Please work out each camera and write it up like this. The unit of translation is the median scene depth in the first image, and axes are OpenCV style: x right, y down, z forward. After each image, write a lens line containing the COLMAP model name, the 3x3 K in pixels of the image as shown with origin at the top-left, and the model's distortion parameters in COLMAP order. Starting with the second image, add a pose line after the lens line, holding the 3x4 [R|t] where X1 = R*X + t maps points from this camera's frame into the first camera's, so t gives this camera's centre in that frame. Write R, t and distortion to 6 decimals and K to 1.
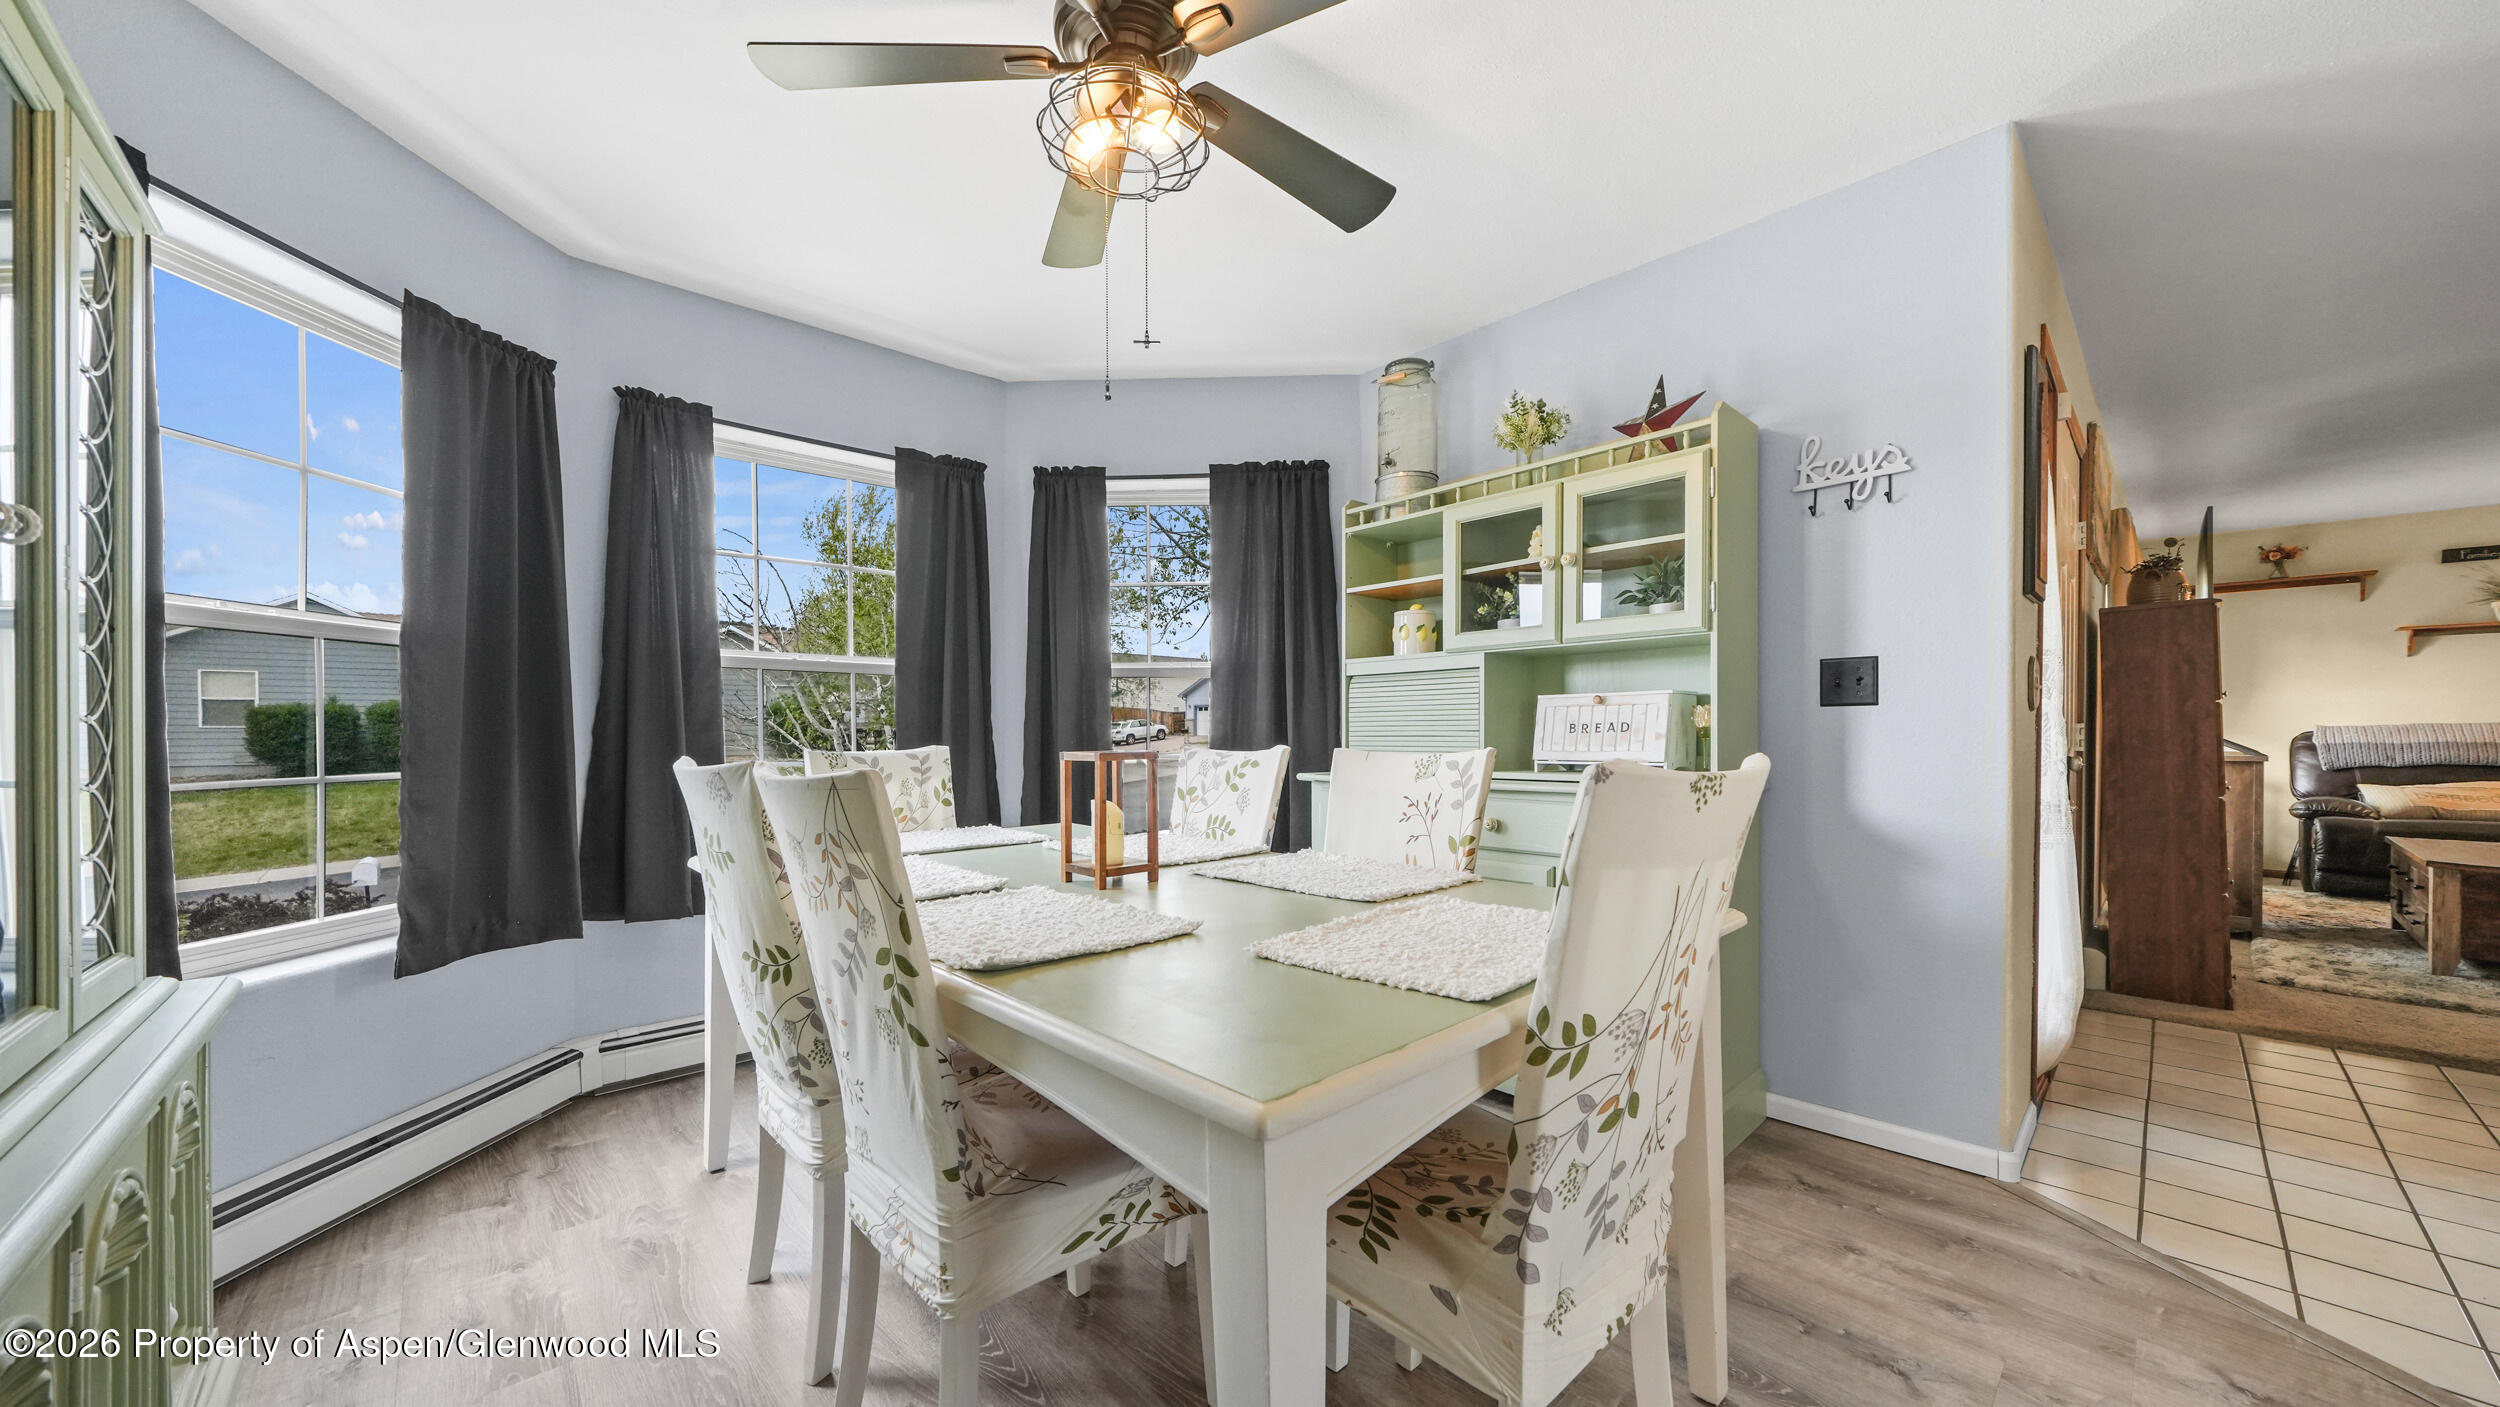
lens RADIAL K [[873.1, 0, 1245.5], [0, 873.1, 740.7], [0, 0, 1]] dist [-0.001284, -0.000194]
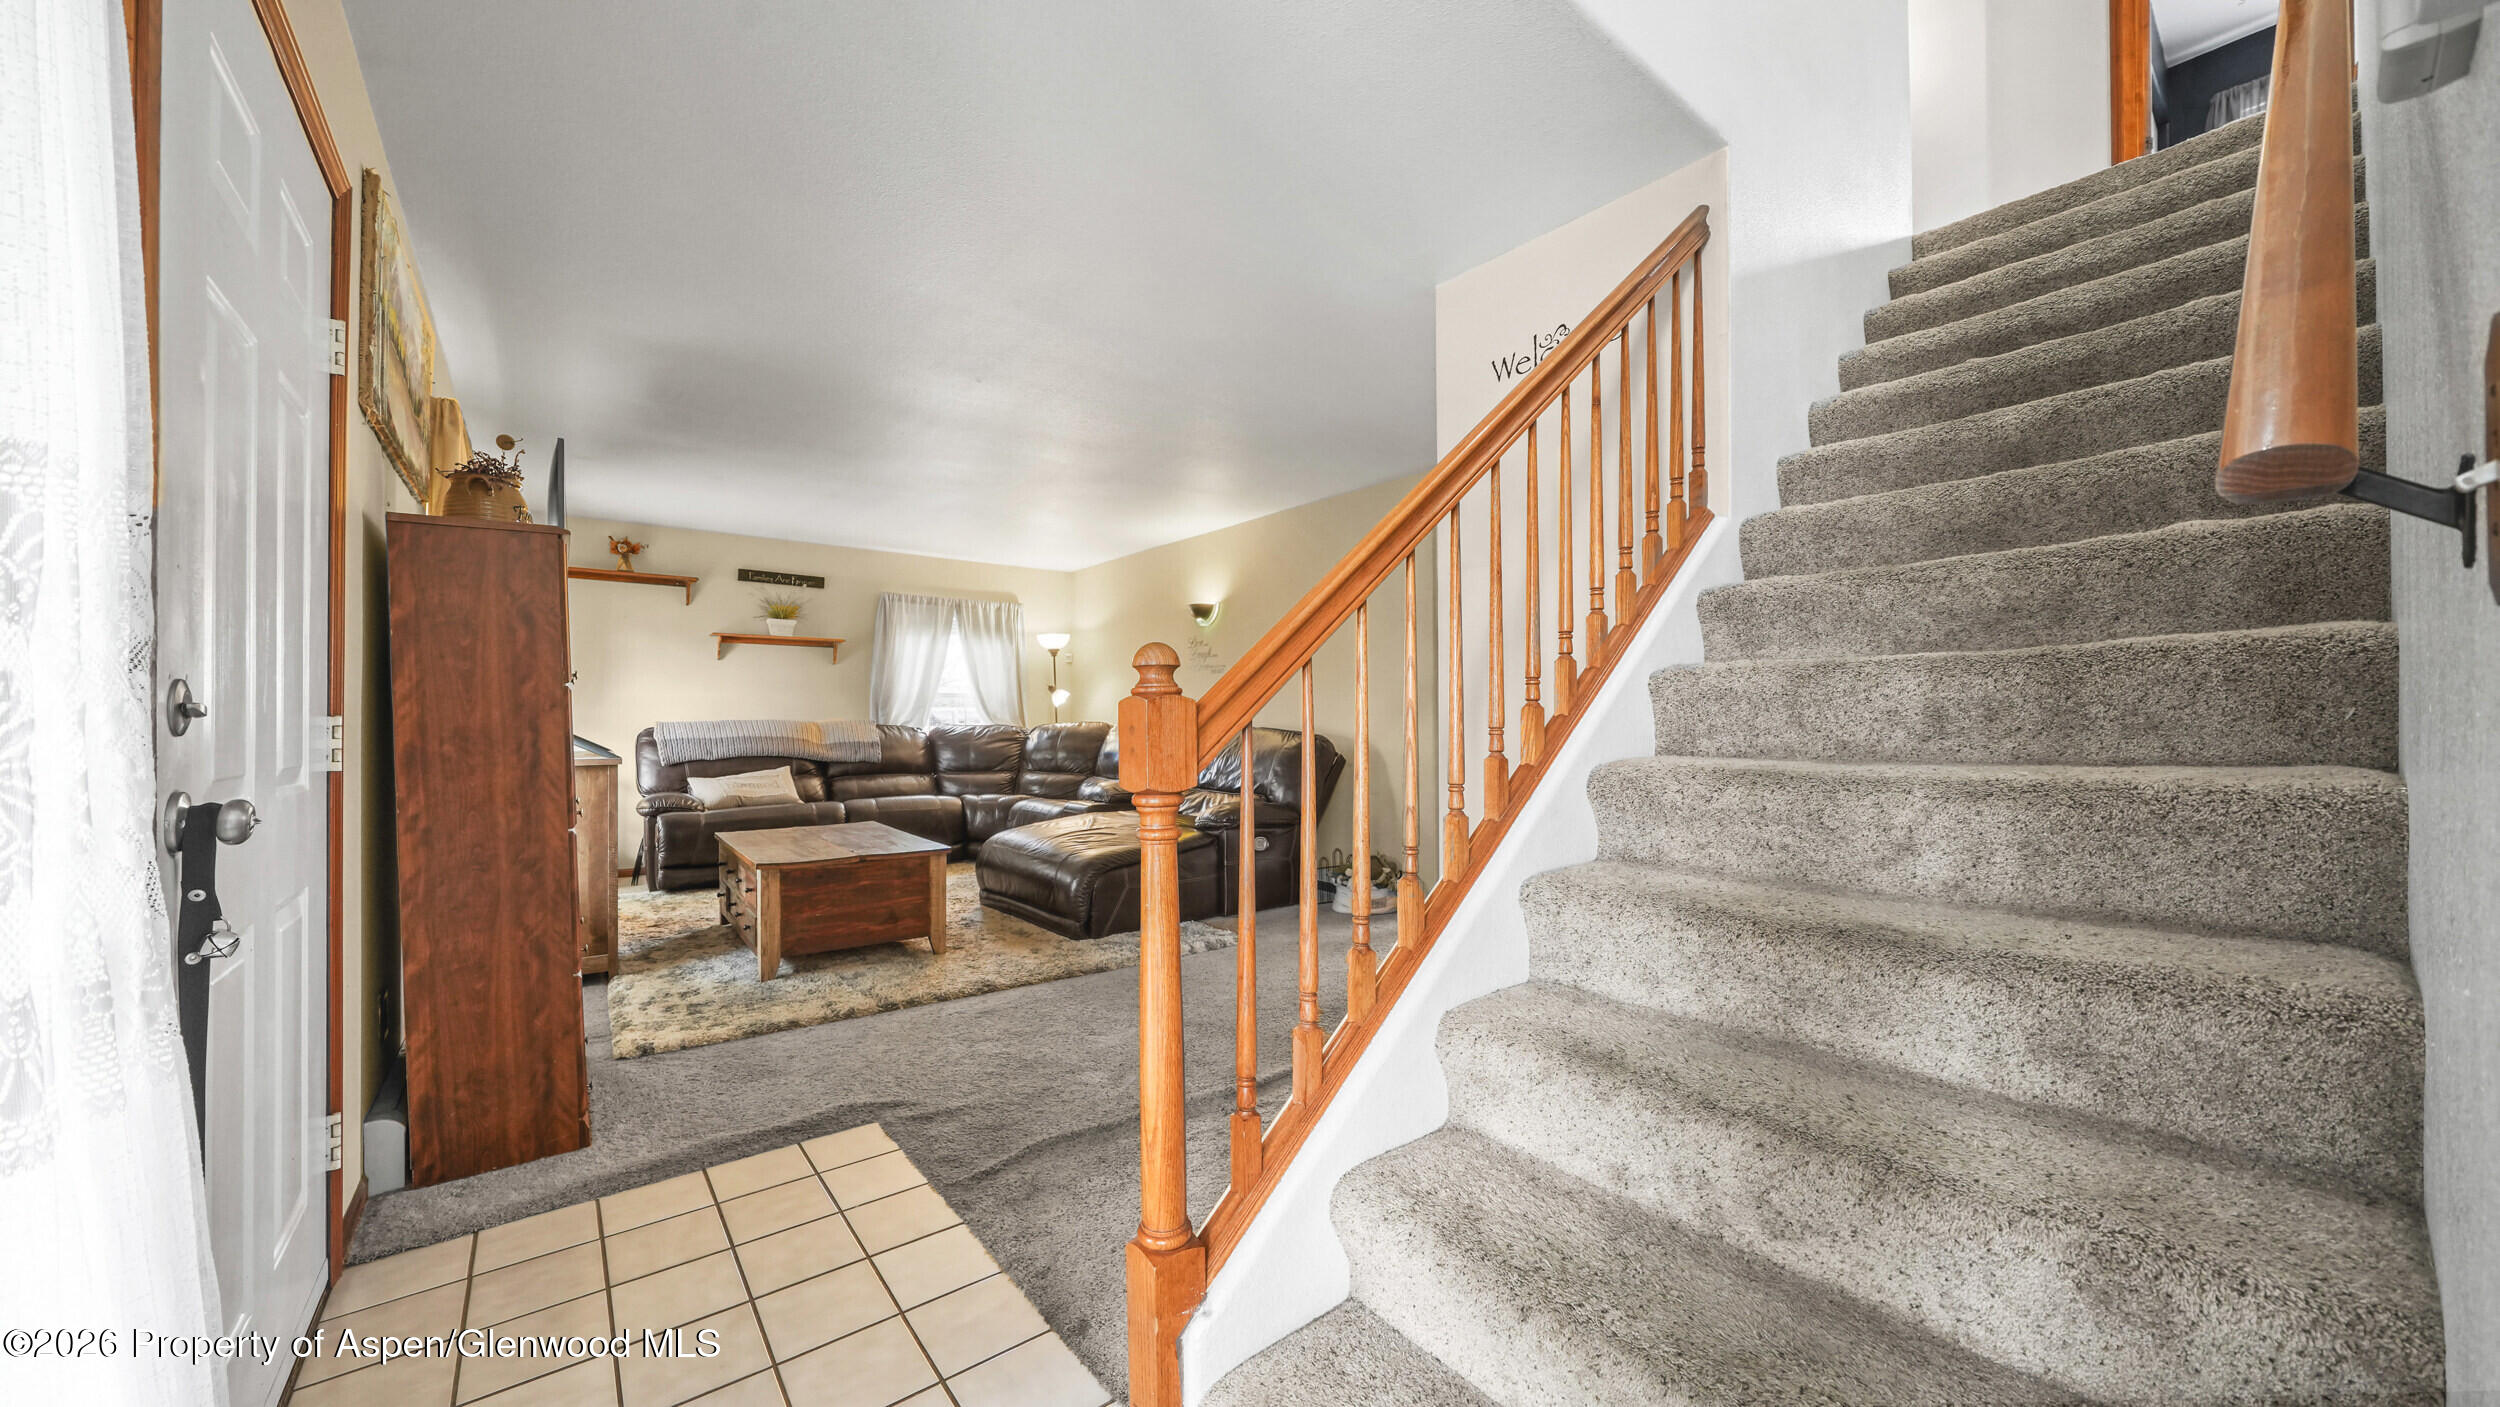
lens RADIAL K [[865.9, 0, 1245.1], [0, 865.9, 720.0], [0, 0, 1]] dist [-0.005537, -0.000083]
pose [[0.073611, 0.005655, 0.997271, 0.341133], [0.011990, 0.999907, -0.006555, -0.005532], [-0.997215, 0.012440, 0.073536, 0.298445]]
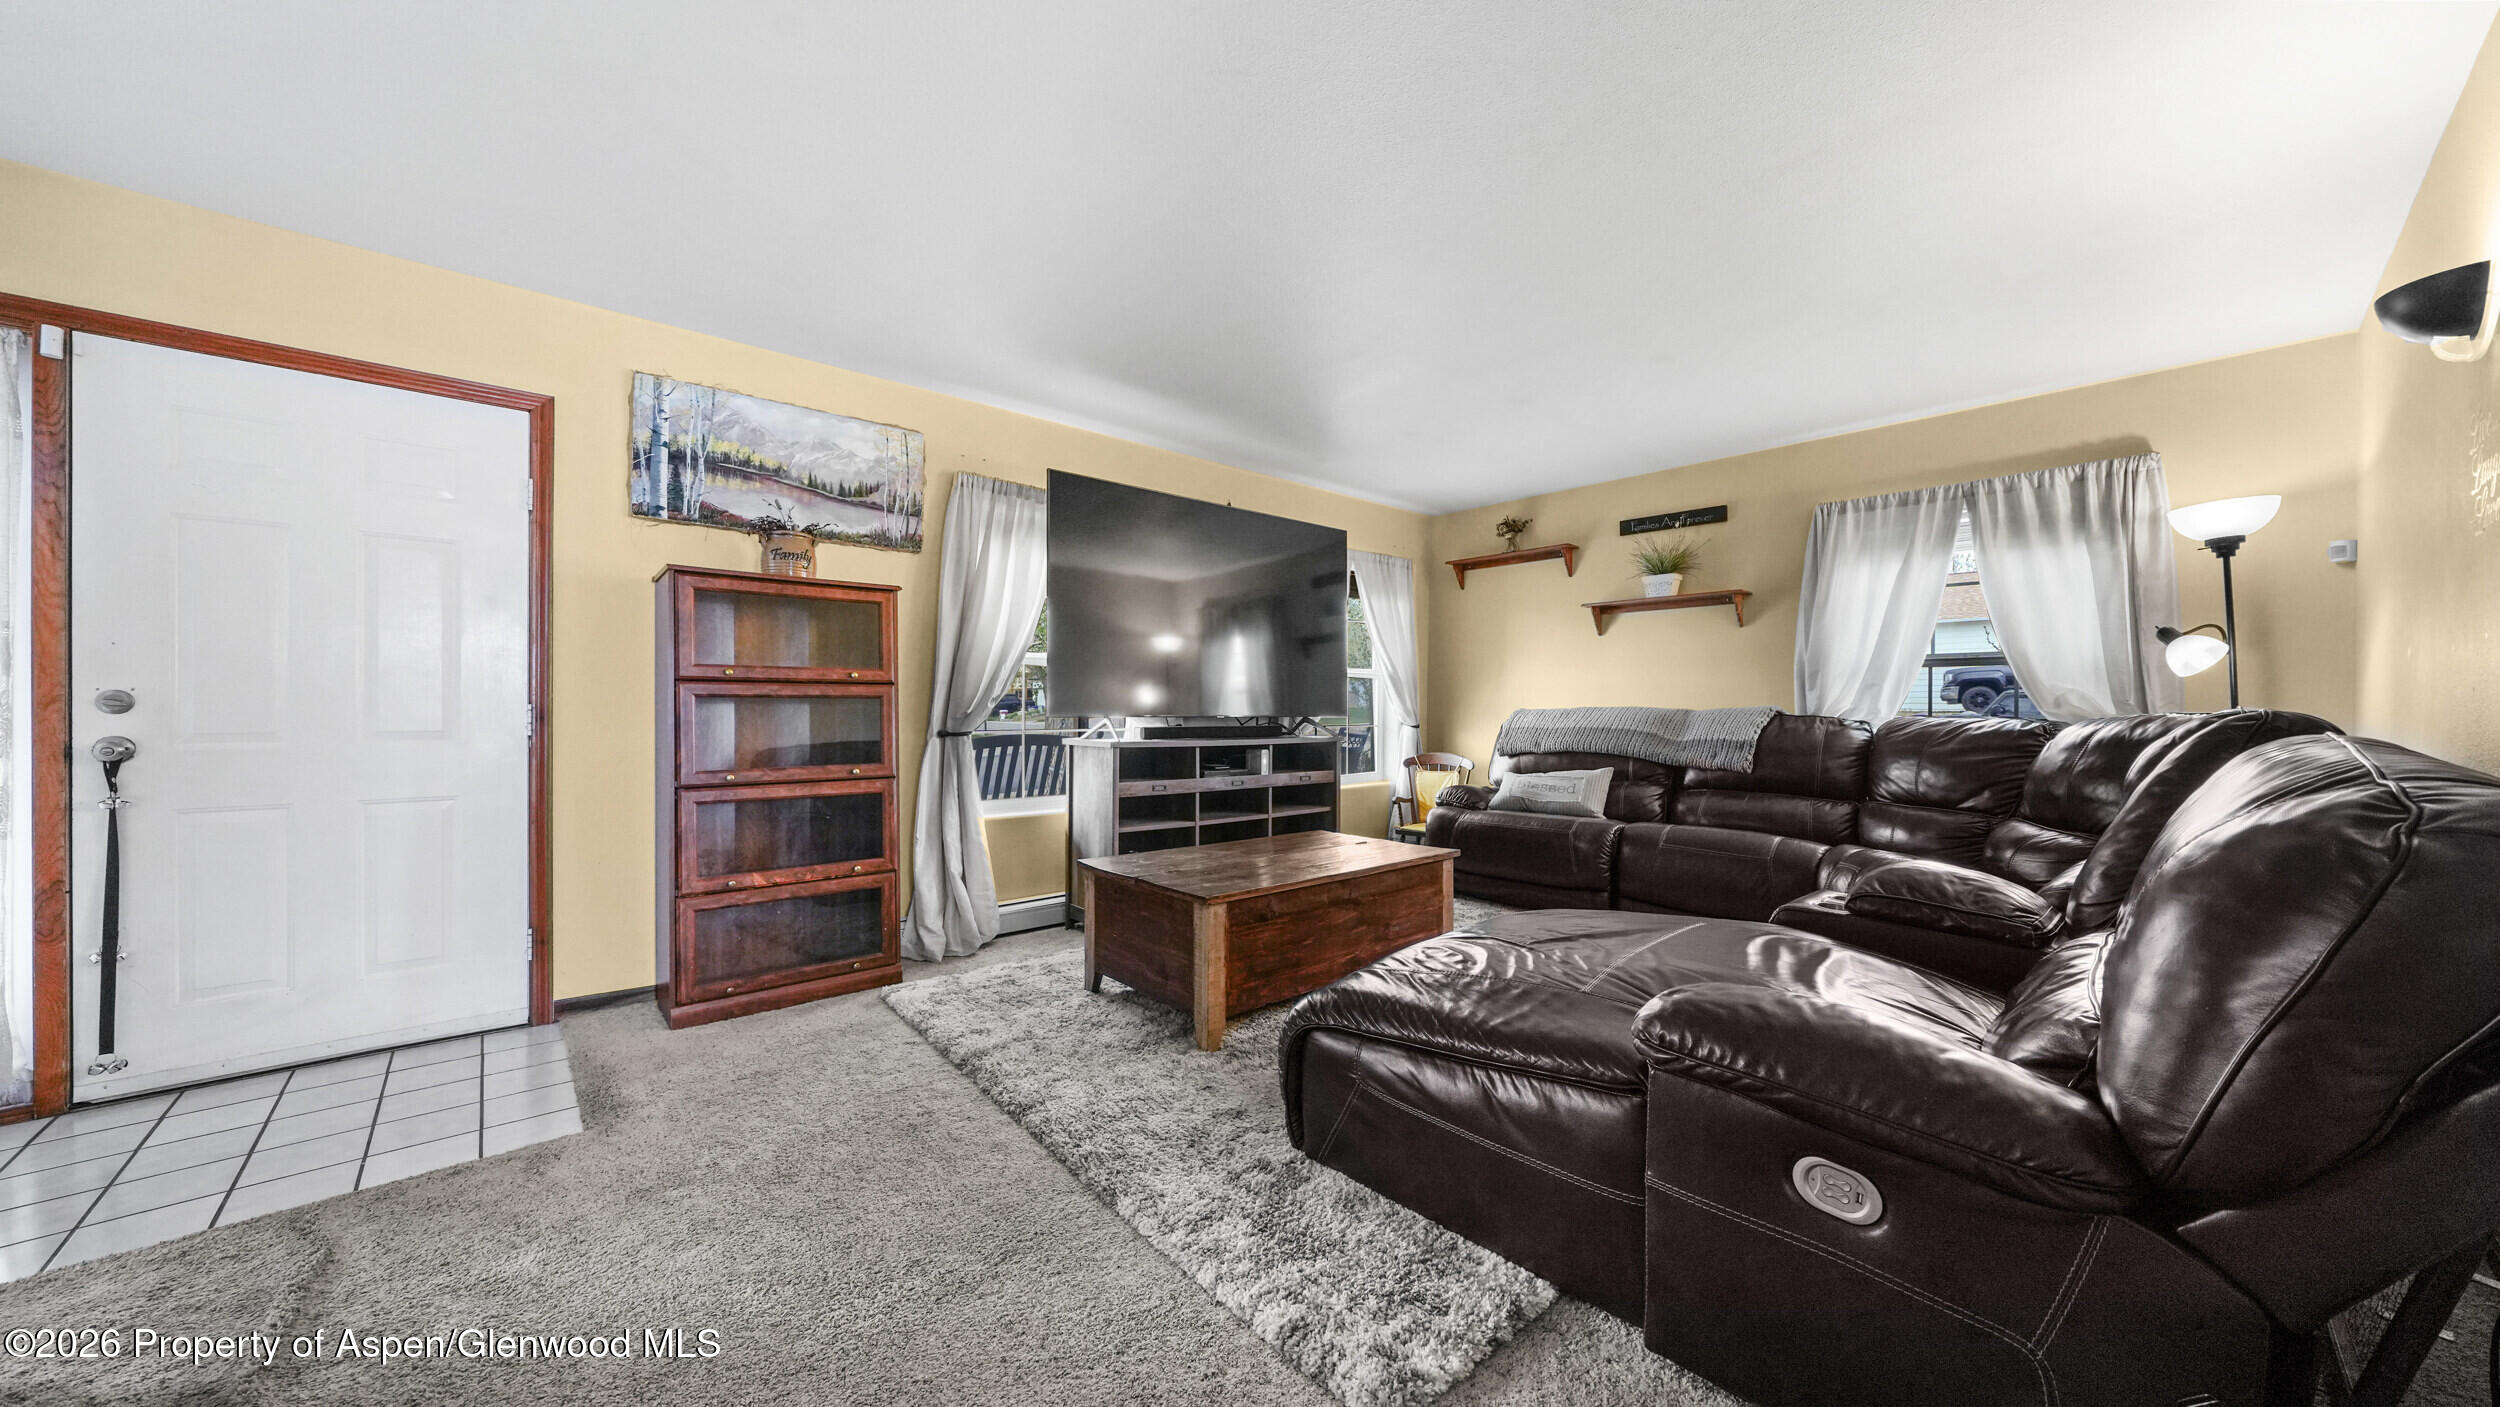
lens RADIAL K [[844.9, 0, 1250.1], [0, 844.9, 710.5], [0, 0, 1]] dist [-0.003250, -0.000026]
pose [[0.999811, 0.009027, -0.017231, 1.171999], [-0.009172, 0.999923, -0.008347, -0.006486], [0.017154, 0.008503, 0.999817, 0.105396]]
